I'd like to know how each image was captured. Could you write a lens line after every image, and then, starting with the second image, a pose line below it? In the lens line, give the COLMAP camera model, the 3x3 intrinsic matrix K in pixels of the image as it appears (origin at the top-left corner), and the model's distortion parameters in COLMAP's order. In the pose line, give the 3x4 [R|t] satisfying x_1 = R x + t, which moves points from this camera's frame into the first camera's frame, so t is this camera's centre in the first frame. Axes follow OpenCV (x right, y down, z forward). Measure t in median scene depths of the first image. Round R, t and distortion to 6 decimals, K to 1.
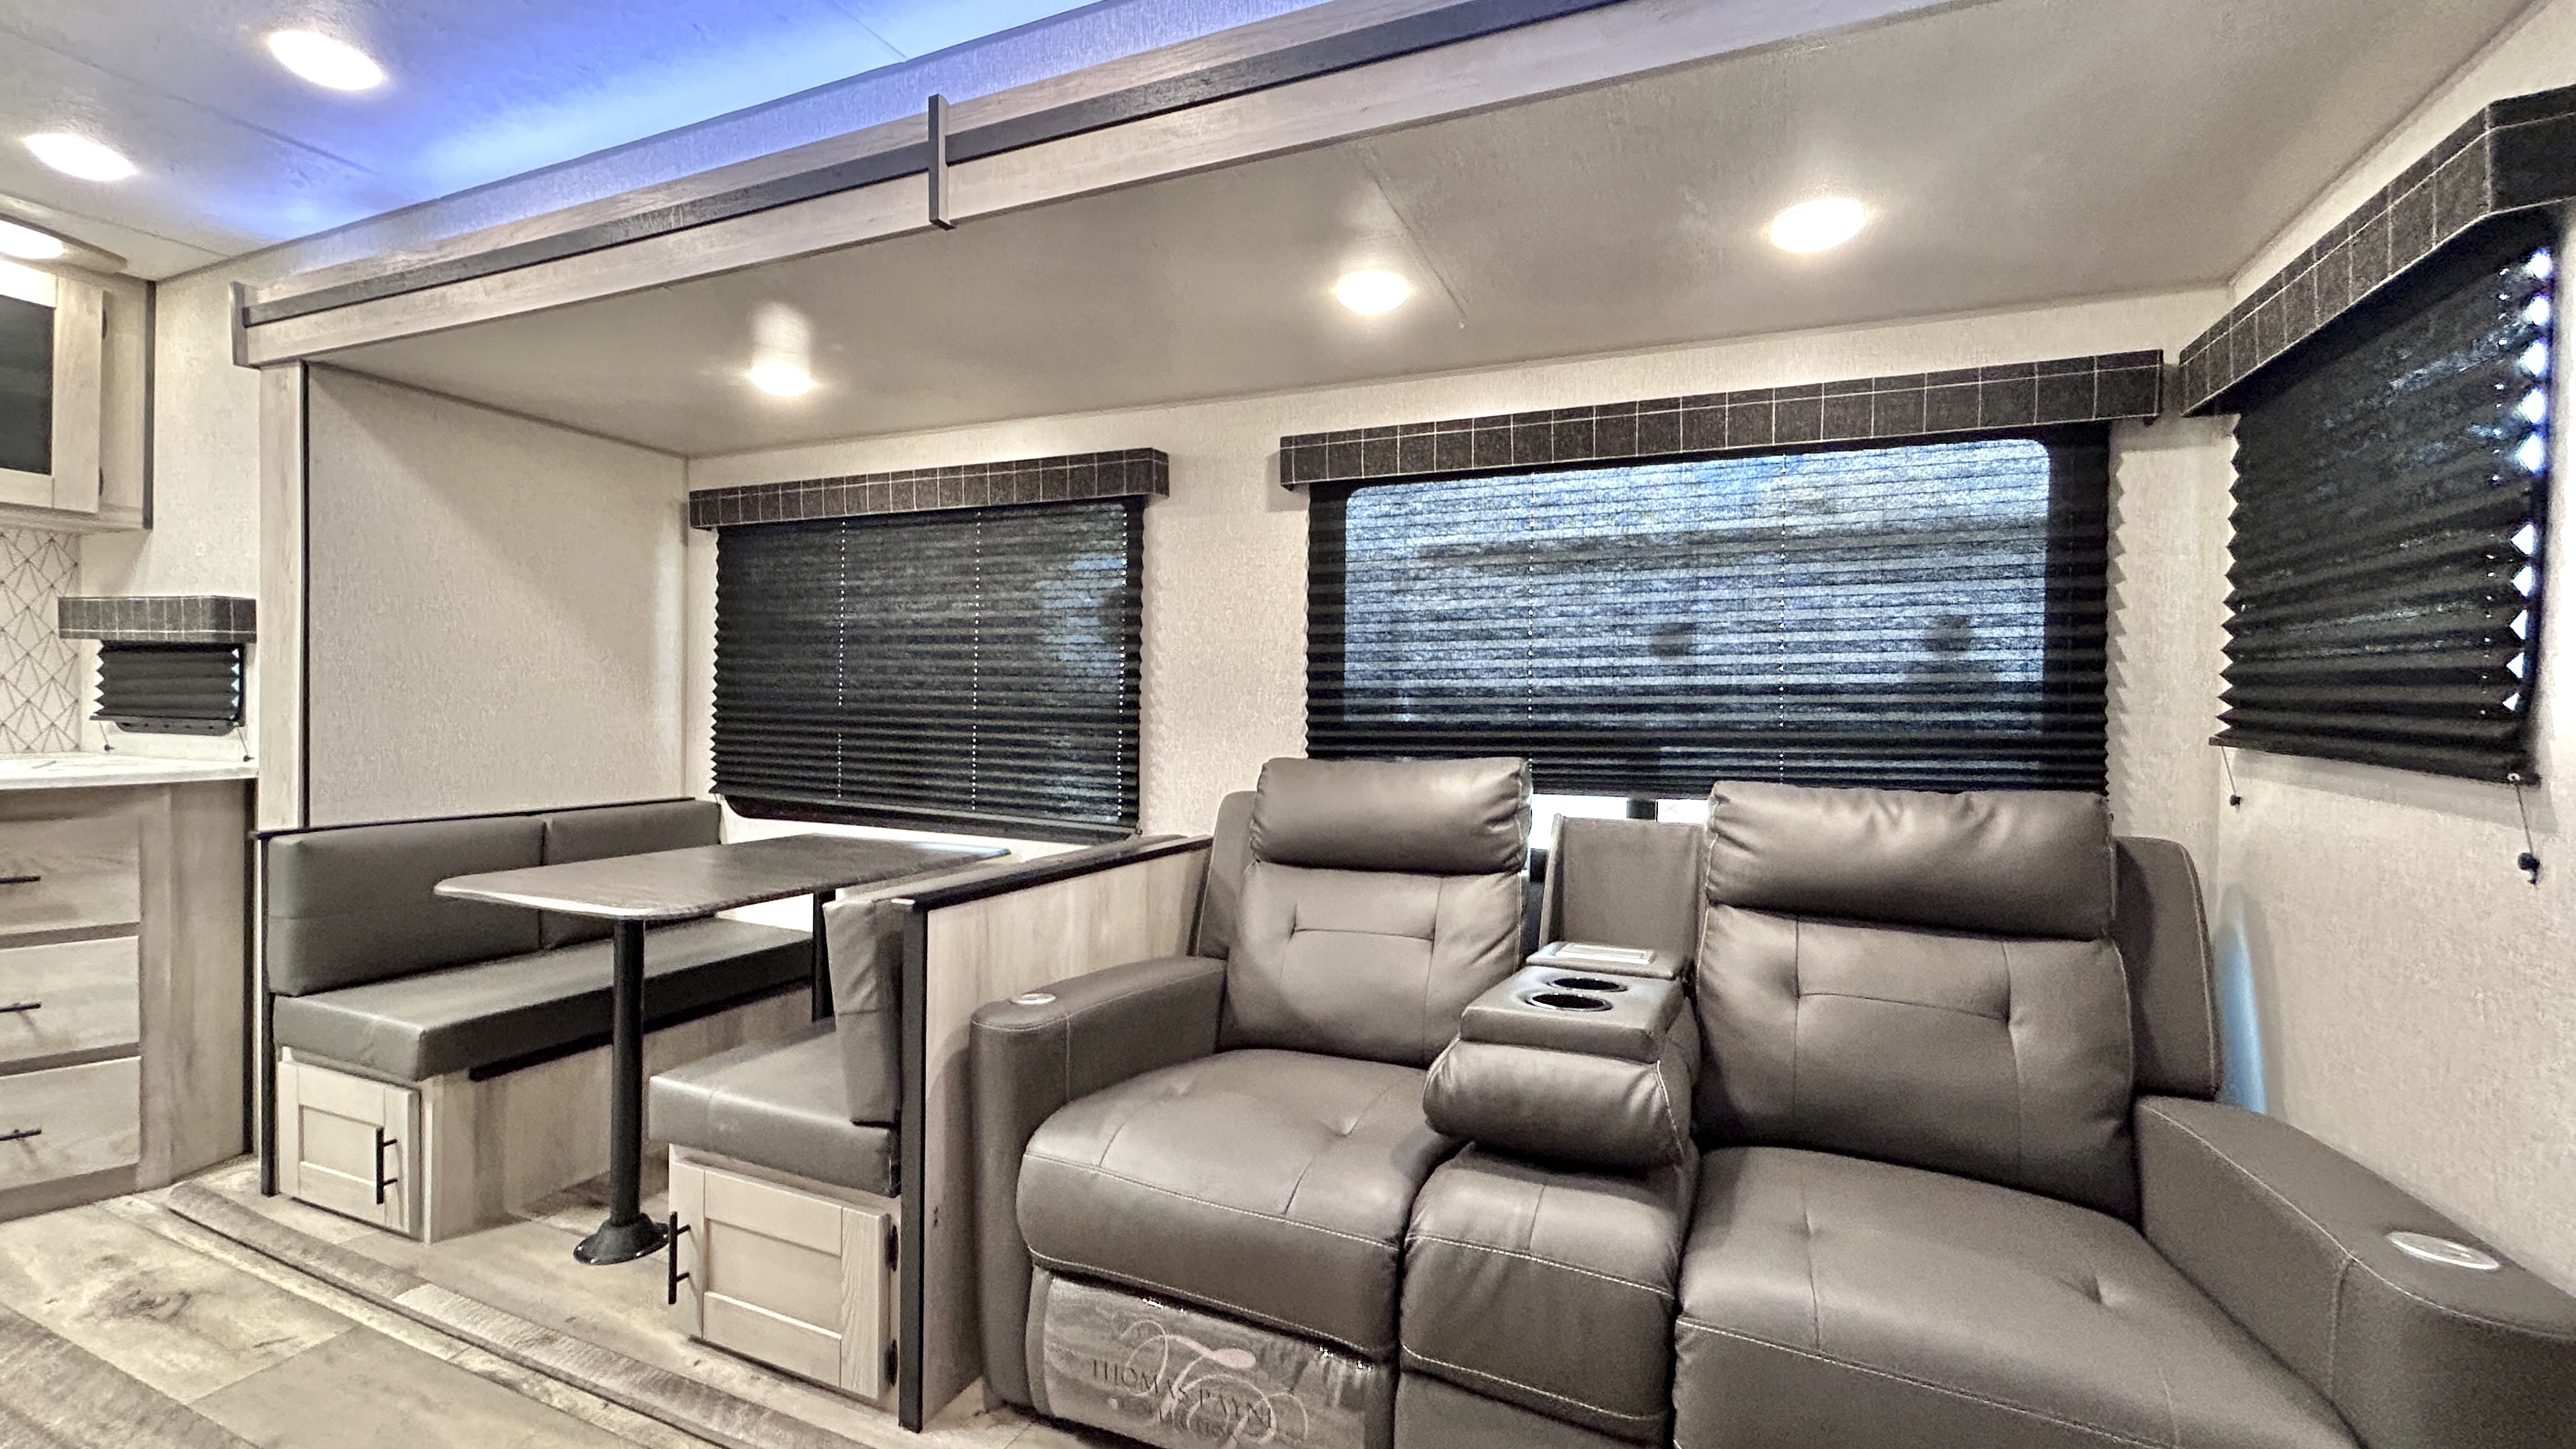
lens RADIAL K [[1038.3, 0, 1283.6], [0, 1038.3, 721.4], [0, 0, 1]] dist [-0.001004, -0.000346]
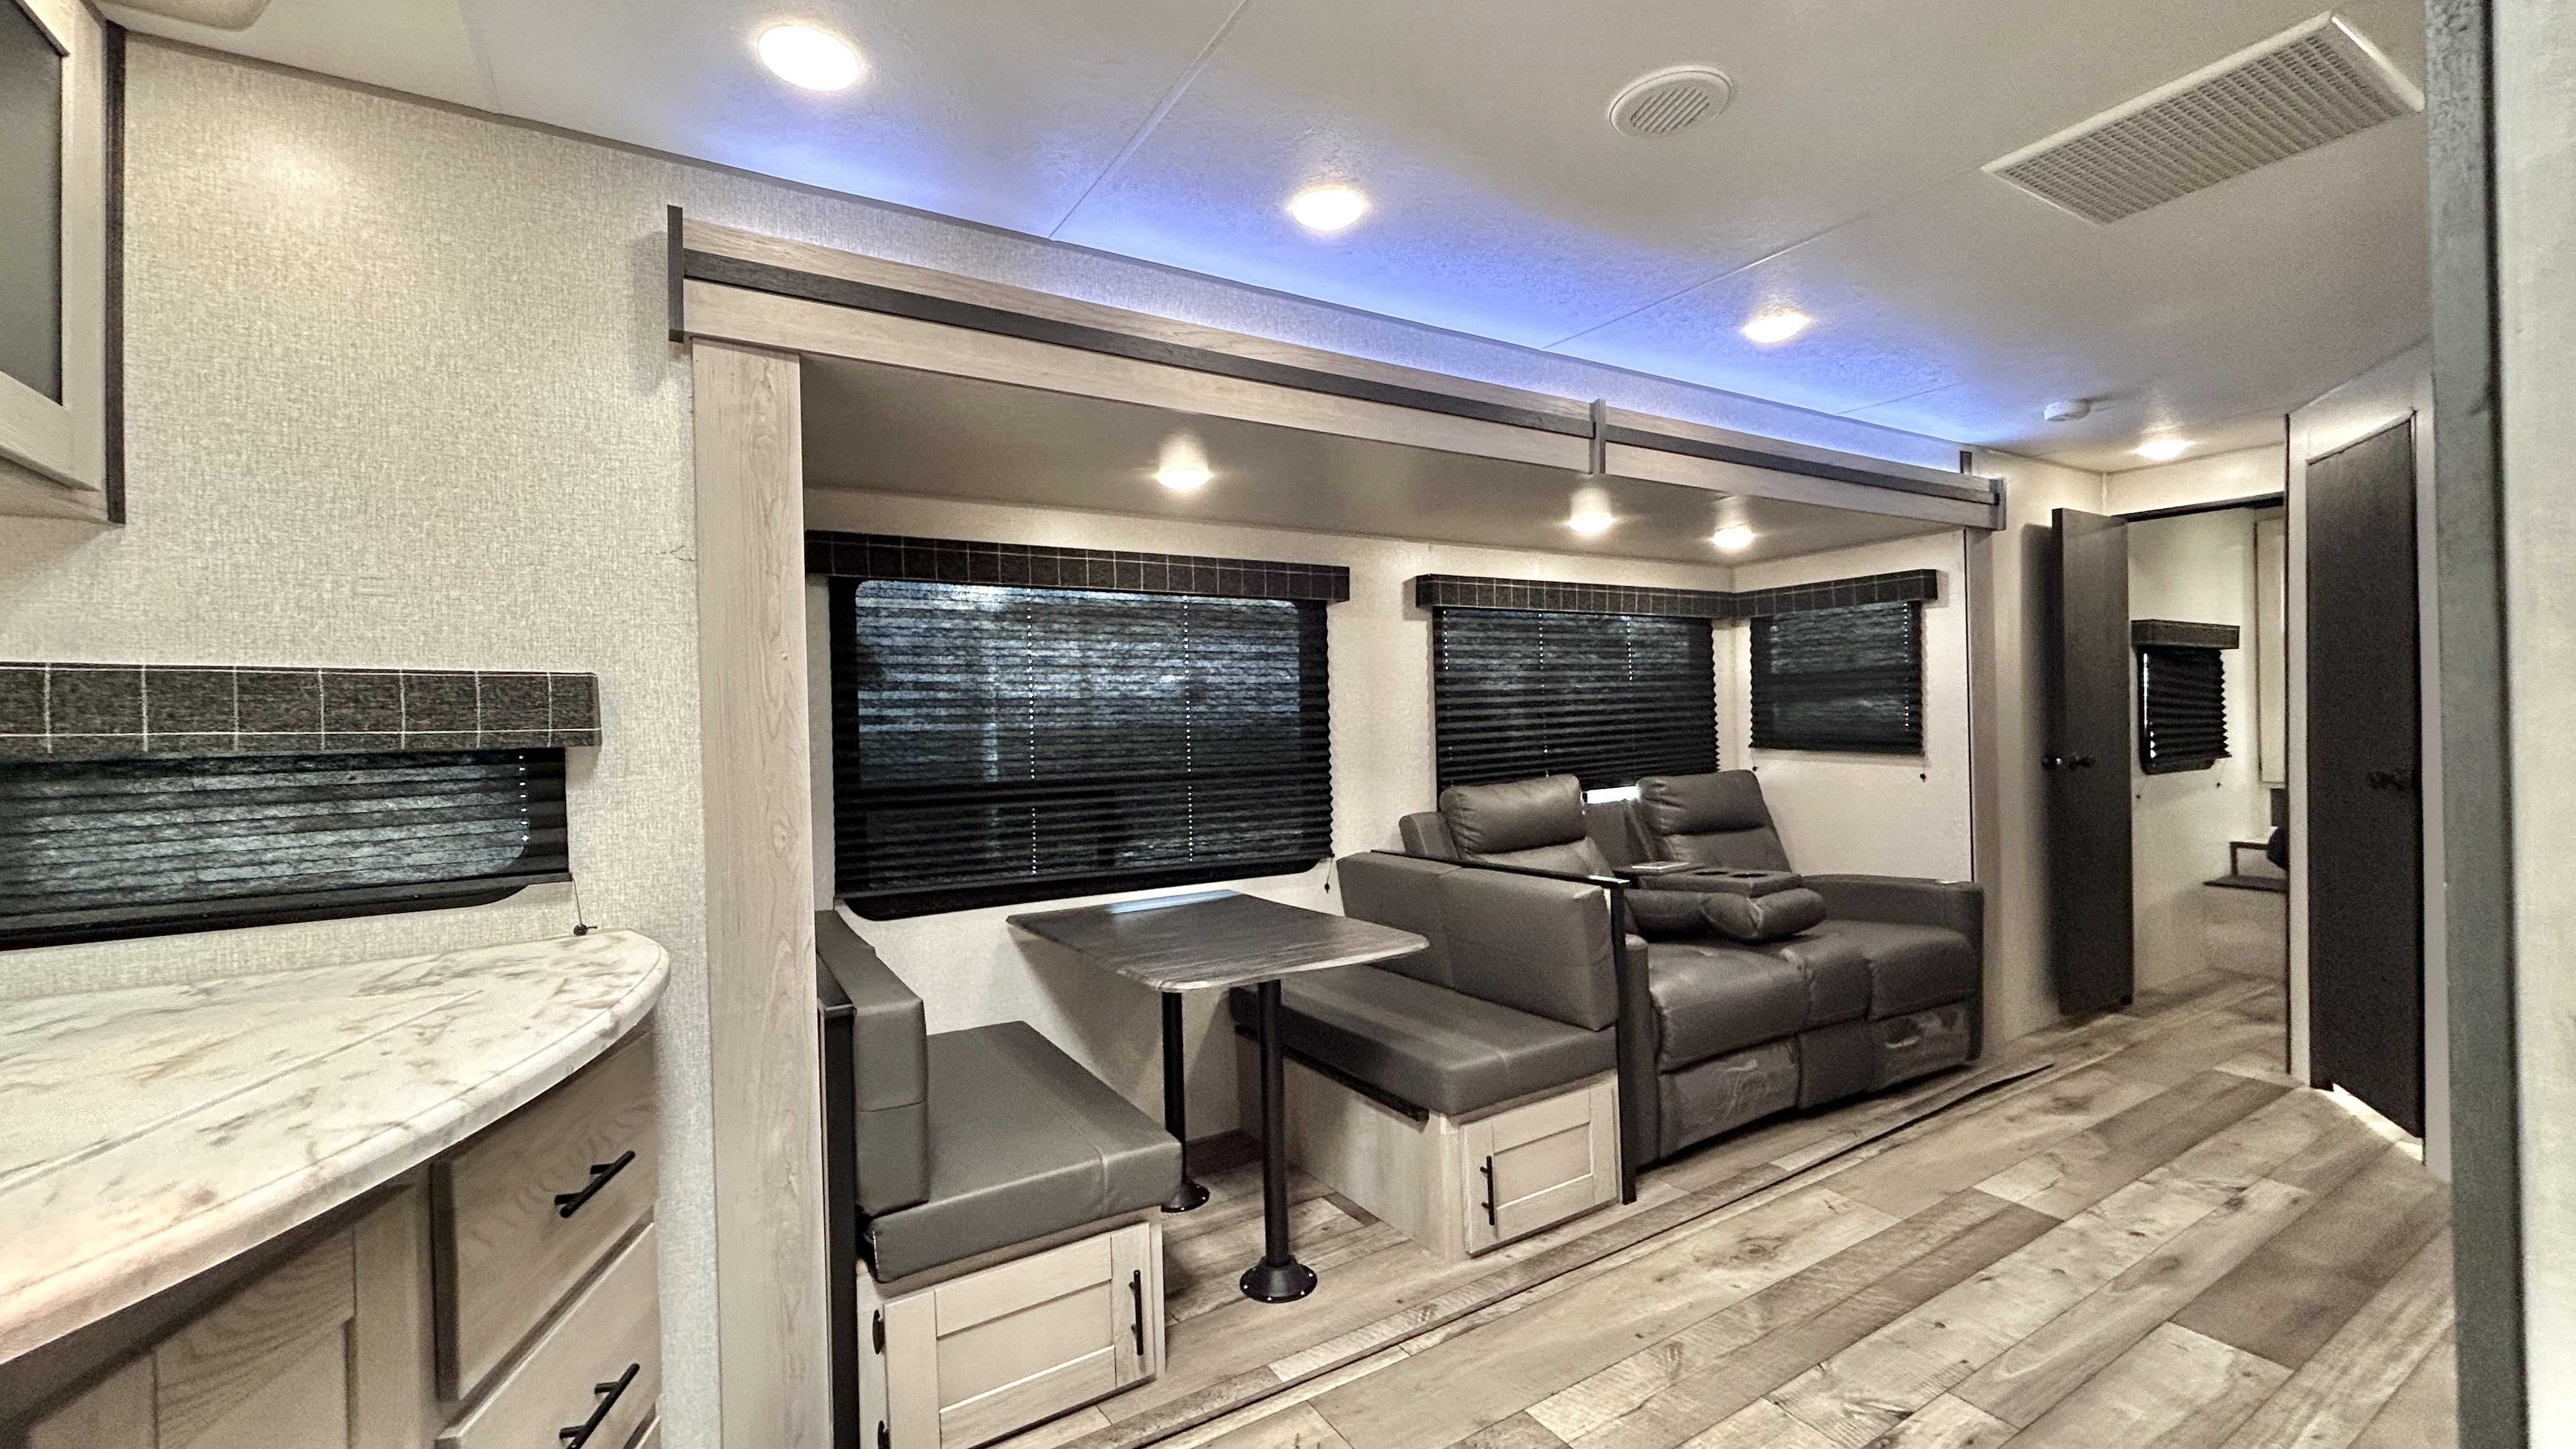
lens RADIAL K [[1038.3, 0, 1283.6], [0, 1038.3, 721.4], [0, 0, 1]] dist [-0.001004, -0.000346]
pose [[0.584913, -0.031816, 0.810471, -1.429694], [0.046631, 0.998897, 0.005559, -0.084282], [-0.809754, 0.034542, 0.585752, 0.323191]]
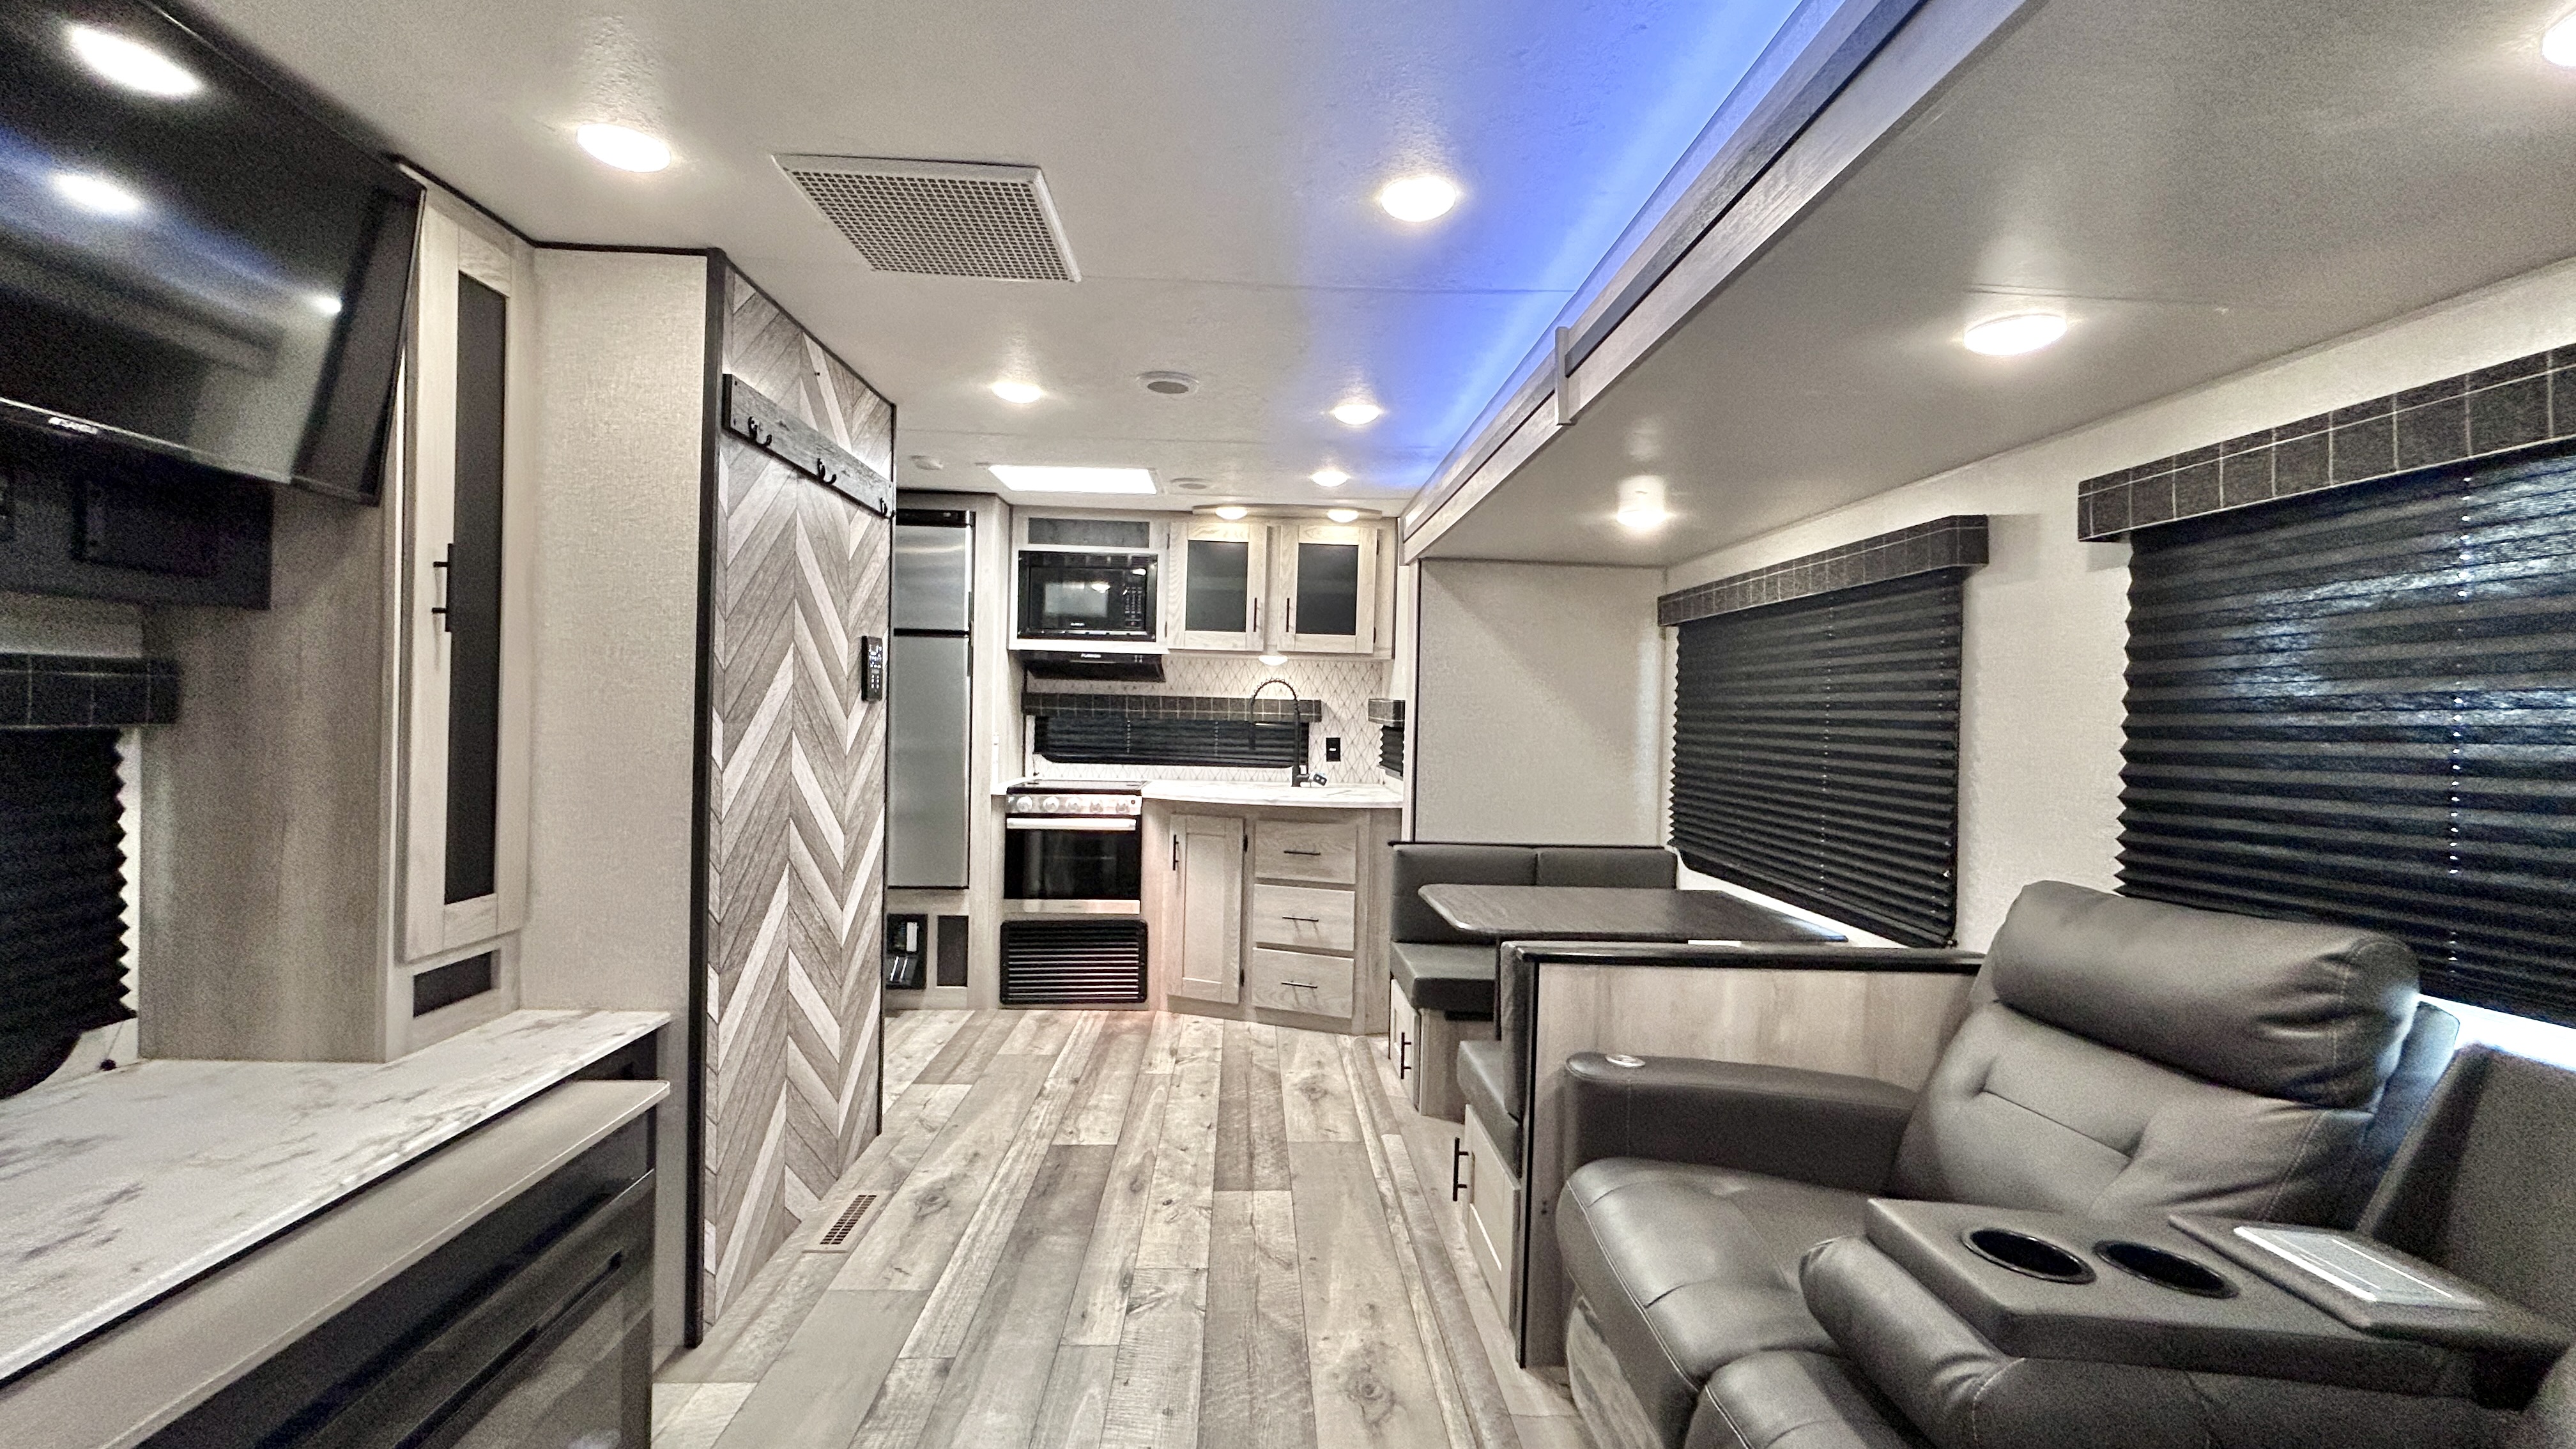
lens RADIAL K [[1038.3, 0, 1283.6], [0, 1038.3, 721.4], [0, 0, 1]] dist [-0.001004, -0.000346]
pose [[0.427572, 0.000692, -0.903981, 0.487882], [-0.029781, 0.999468, -0.013321, -0.063543], [0.903490, 0.032617, 0.427365, 0.112413]]
